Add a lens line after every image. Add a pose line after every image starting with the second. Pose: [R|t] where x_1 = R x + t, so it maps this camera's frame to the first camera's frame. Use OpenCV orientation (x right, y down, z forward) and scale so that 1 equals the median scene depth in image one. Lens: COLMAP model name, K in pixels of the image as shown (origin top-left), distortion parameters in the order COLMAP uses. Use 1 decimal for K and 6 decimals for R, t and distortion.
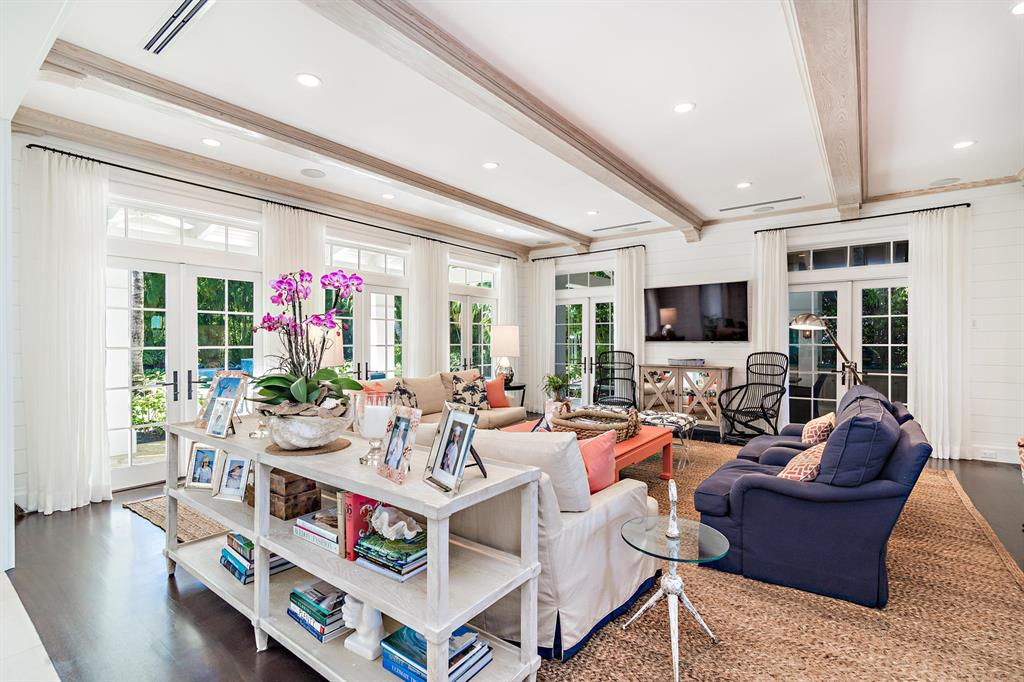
lens RADIAL K [[469.8, 0, 505.3], [0, 469.8, 339.1], [0, 0, 1]] dist [0.001090, 0.000365]
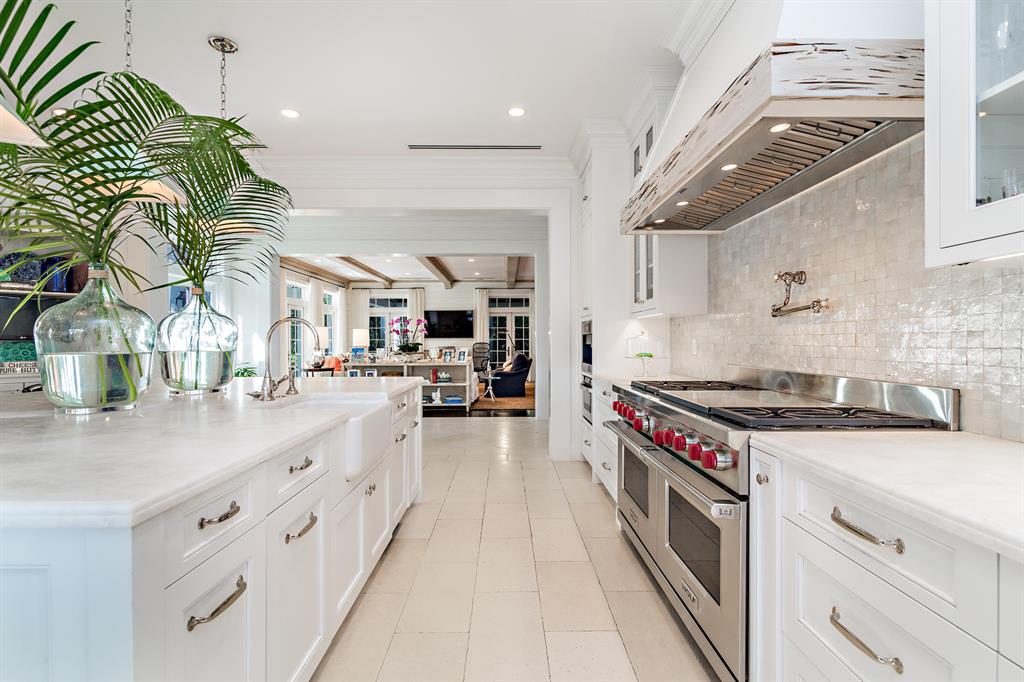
lens RADIAL K [[469.8, 0, 511.2], [0, 469.8, 340.2], [0, 0, 1]] dist [0.001090, 0.000365]
pose [[0.788327, -0.003843, 0.615245, -0.663343], [0.003001, 0.999993, 0.002401, 0.010821], [-0.615249, -0.000046, 0.788332, -0.798891]]
